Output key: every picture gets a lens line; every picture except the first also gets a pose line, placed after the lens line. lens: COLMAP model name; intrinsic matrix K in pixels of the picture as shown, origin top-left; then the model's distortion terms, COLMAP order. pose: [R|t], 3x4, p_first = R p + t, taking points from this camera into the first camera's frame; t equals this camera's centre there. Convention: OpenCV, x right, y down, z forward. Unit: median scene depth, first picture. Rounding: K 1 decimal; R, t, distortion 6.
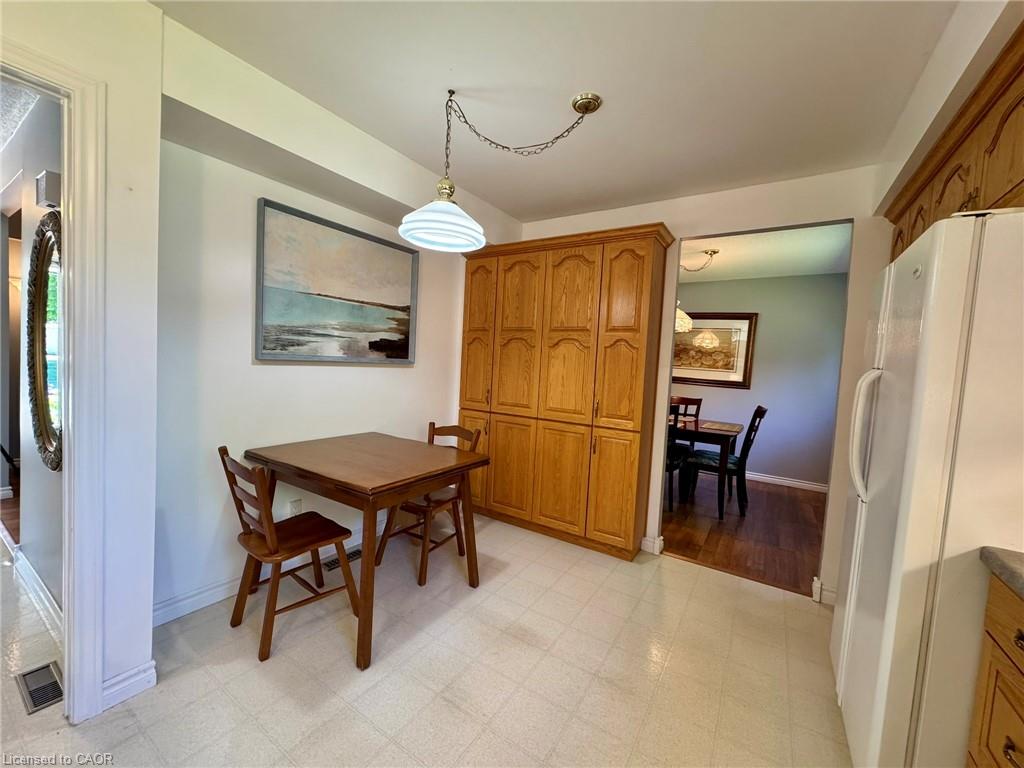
lens RADIAL K [[403.8, 0, 512.0], [0, 403.8, 384.0], [0, 0, 1]] dist [-0.000618, 0.000007]
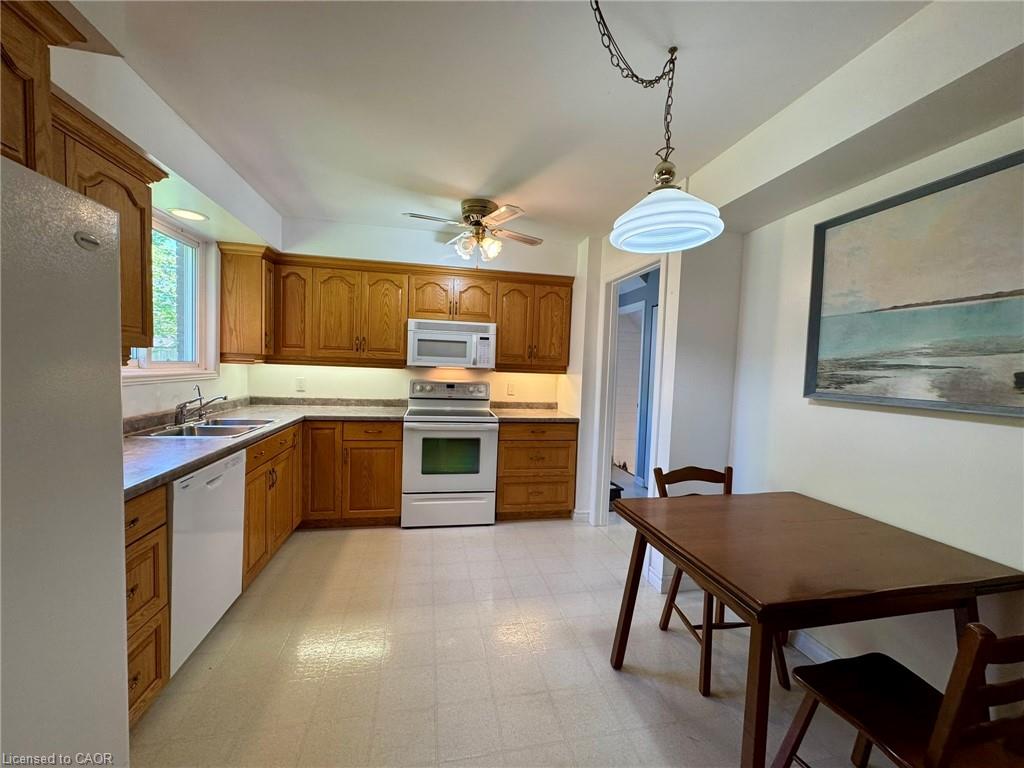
lens RADIAL K [[403.8, 0, 512.0], [0, 403.8, 384.0], [0, 0, 1]] dist [-0.000618, 0.000007]
pose [[-0.705116, -0.048251, -0.707448, 0.461325], [-0.114659, 0.992311, 0.046601, -0.054121], [0.699760, 0.113975, -0.705227, 1.079847]]
